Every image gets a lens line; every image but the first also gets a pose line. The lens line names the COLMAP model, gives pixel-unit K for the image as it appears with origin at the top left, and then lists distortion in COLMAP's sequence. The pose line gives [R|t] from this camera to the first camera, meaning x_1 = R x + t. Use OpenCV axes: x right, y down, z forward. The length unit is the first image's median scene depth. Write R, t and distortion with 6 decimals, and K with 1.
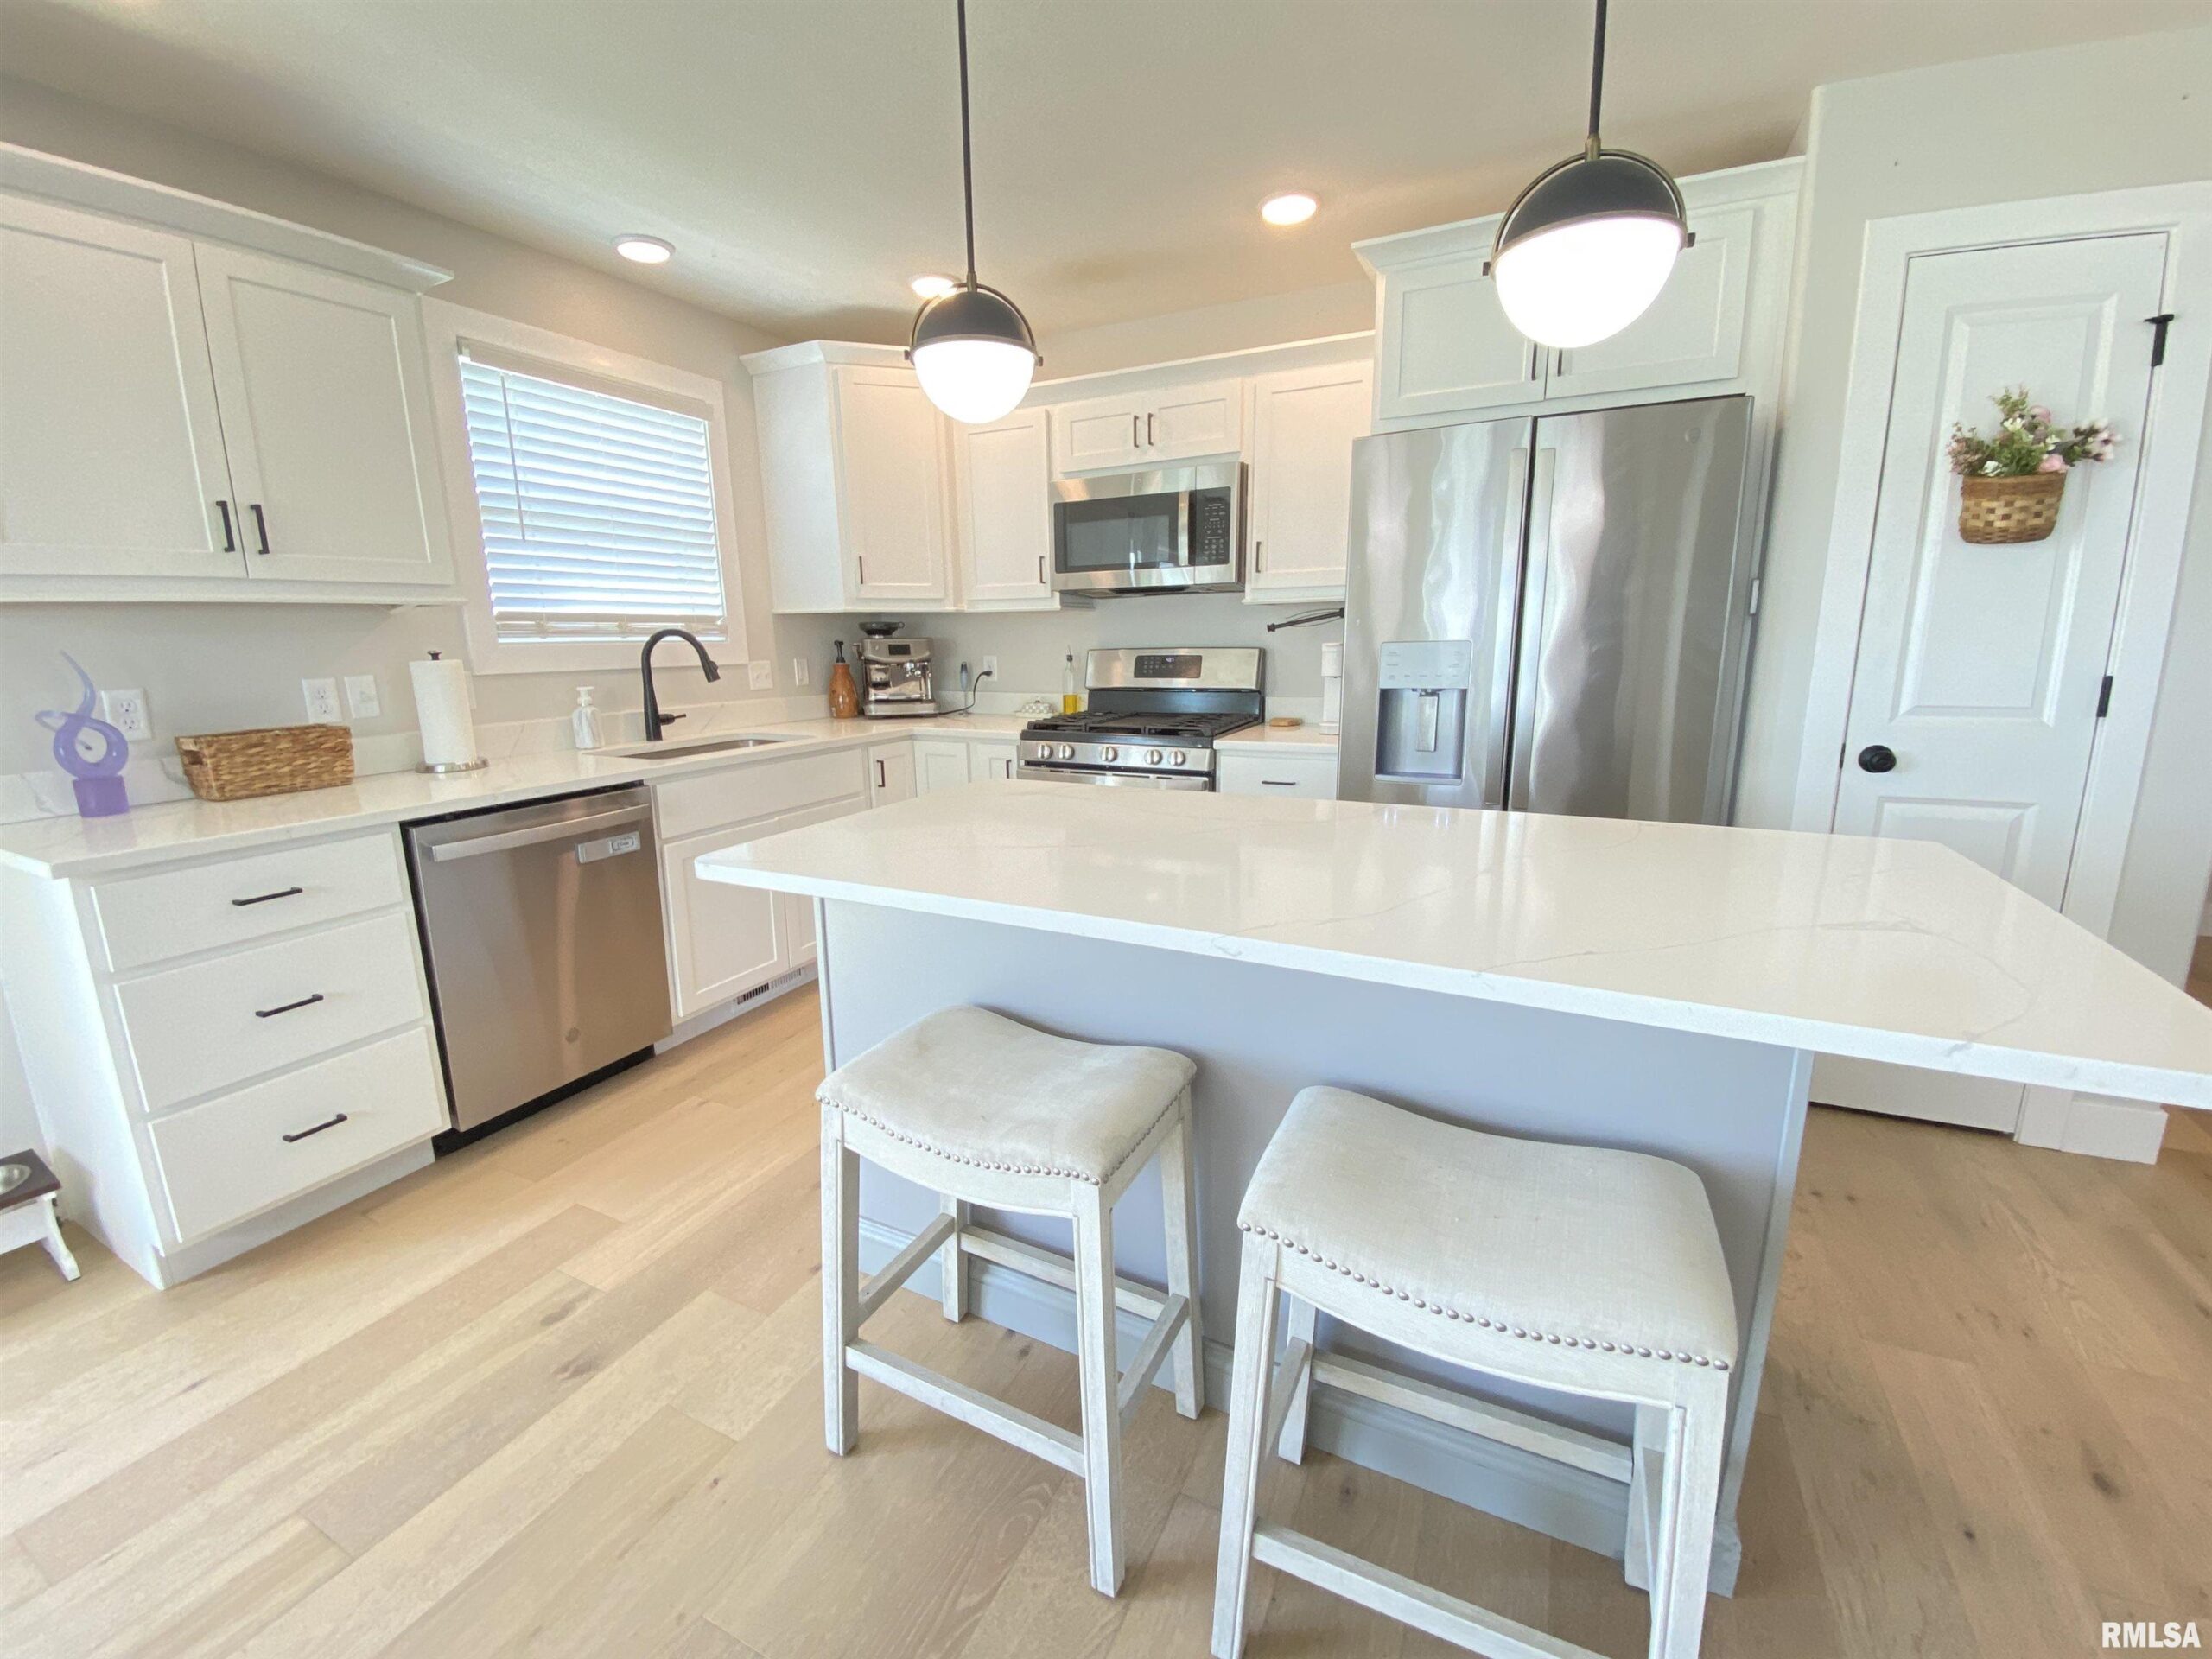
lens RADIAL K [[898.7, 0, 1085.7], [0, 898.7, 822.3], [0, 0, 1]] dist [0.016340, -0.019642]
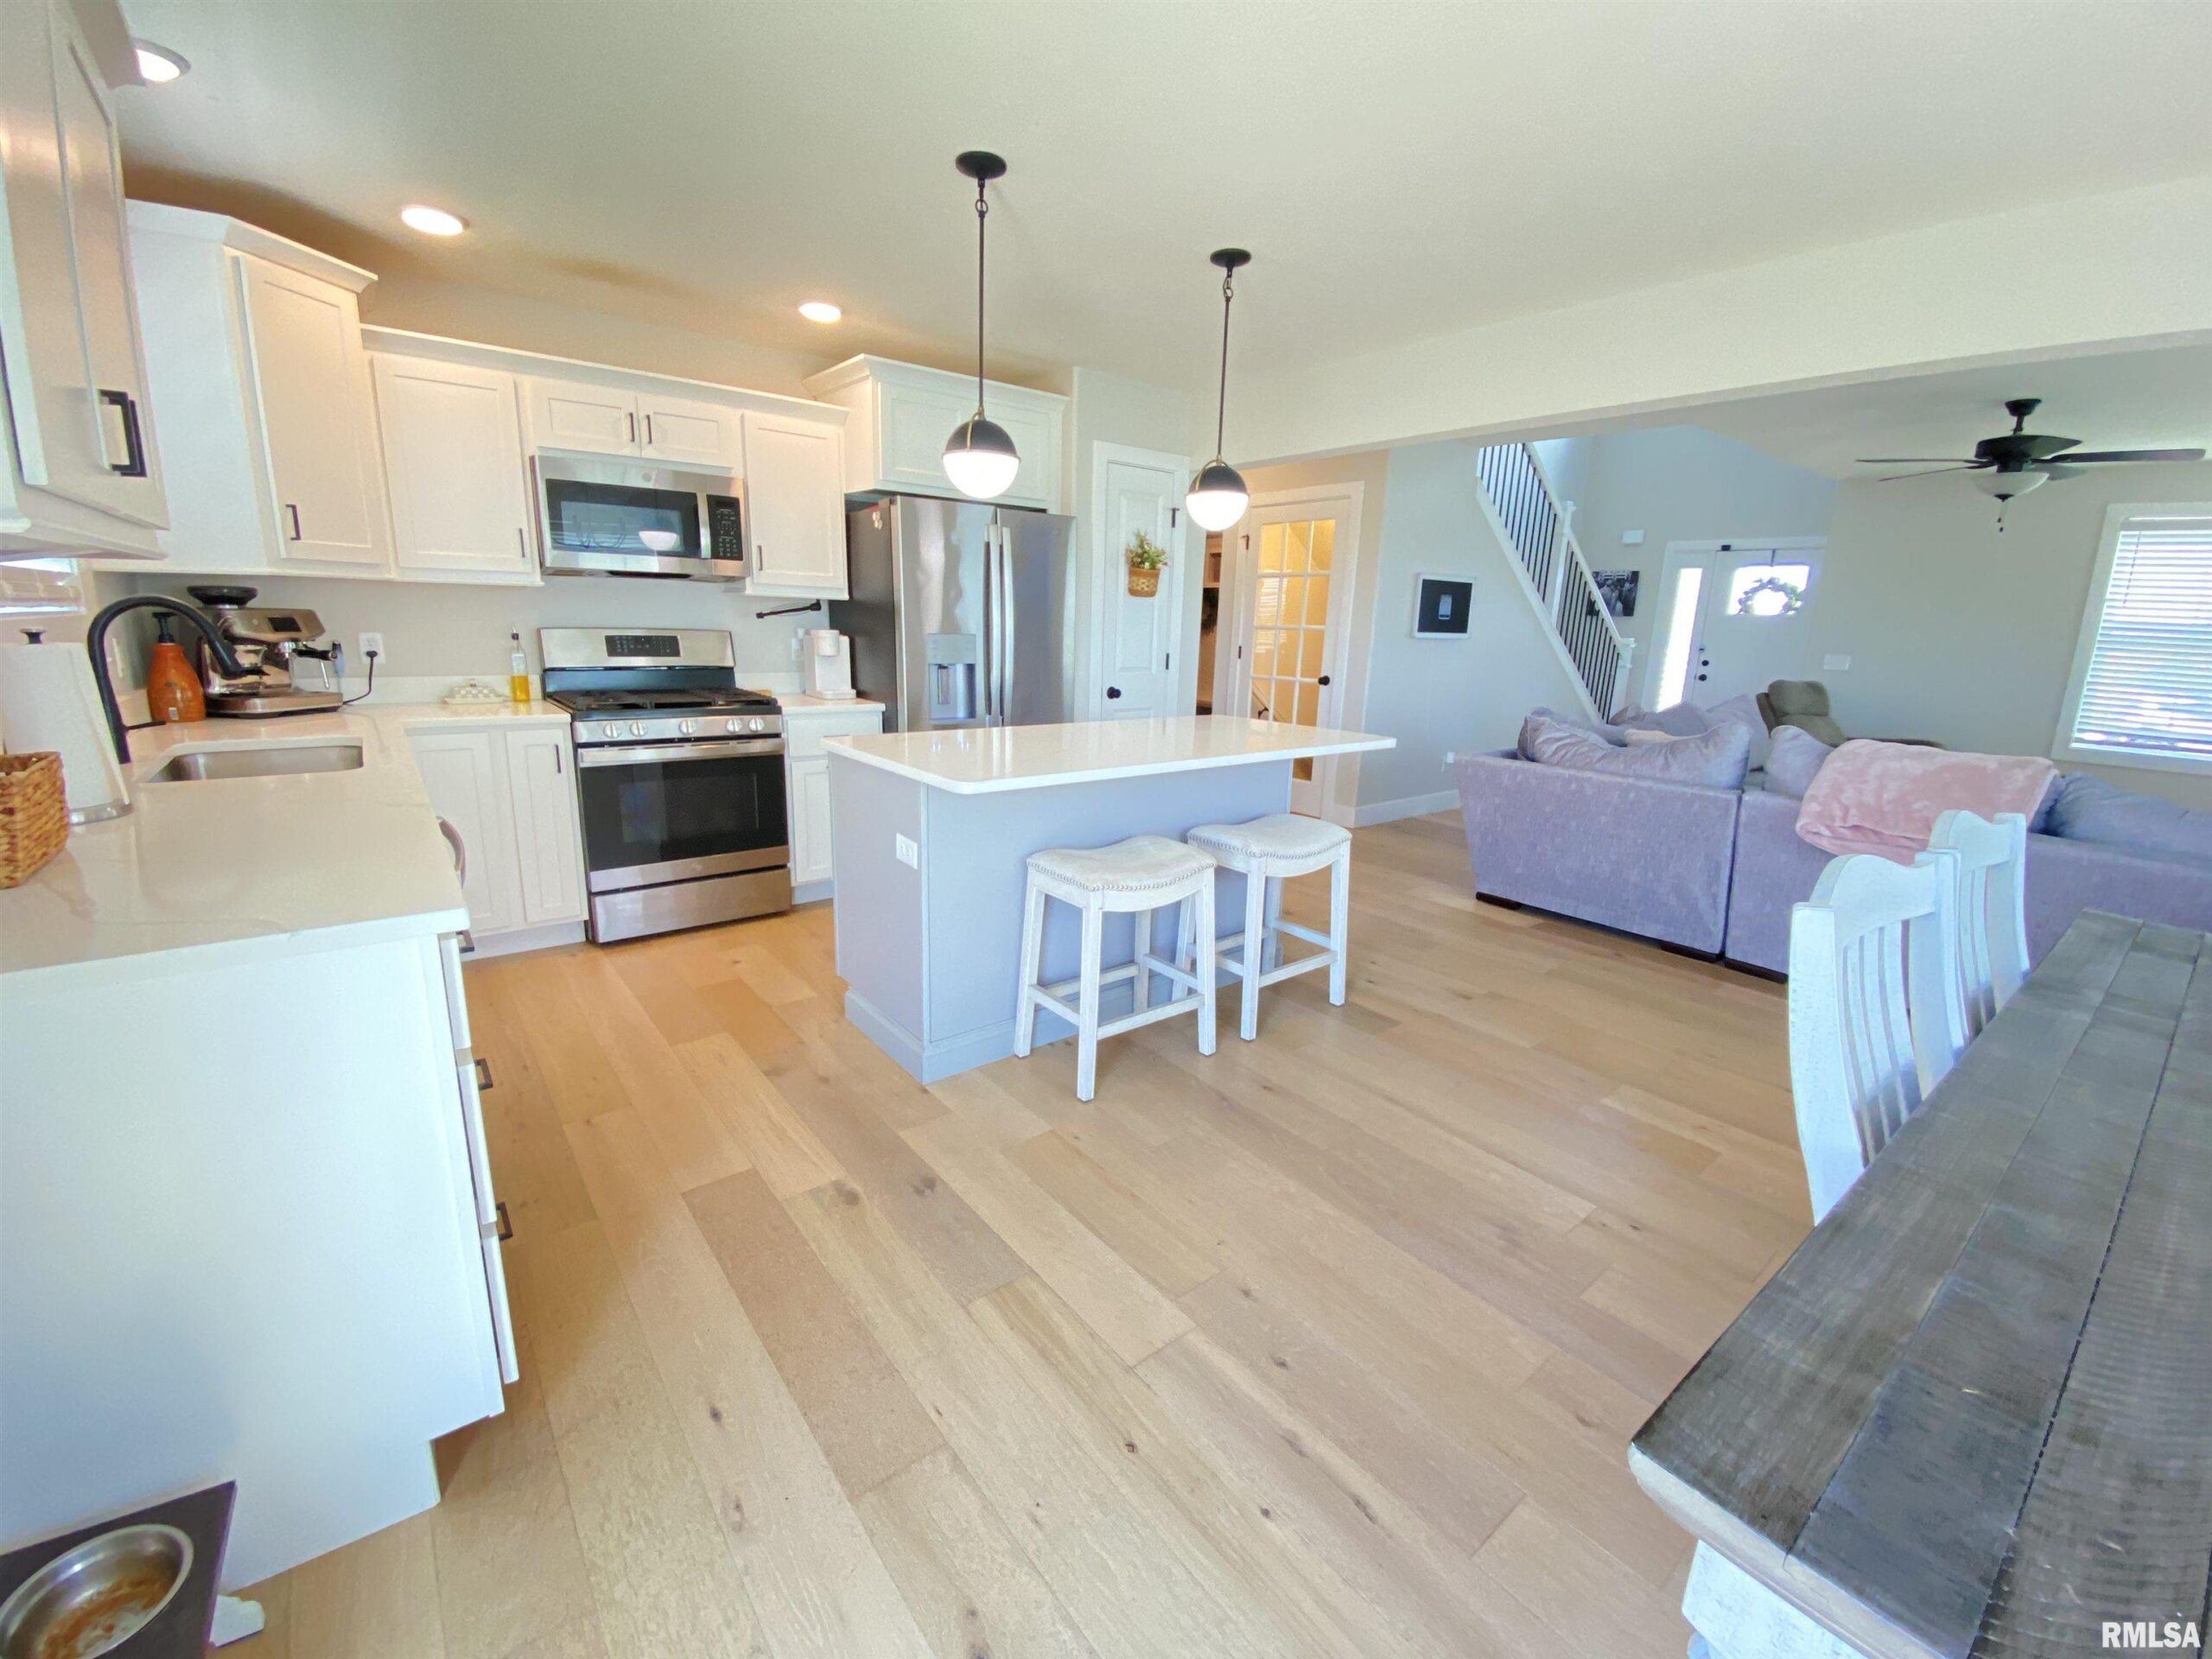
lens RADIAL K [[895.6, 0, 1107.5], [0, 895.6, 819.6], [0, 0, 1]] dist [0.017681, -0.020266]
pose [[0.404782, -0.169843, 0.898502, -1.090762], [0.151986, 0.981428, 0.117047, -0.020631], [-0.901694, 0.089181, 0.423078, 0.114792]]
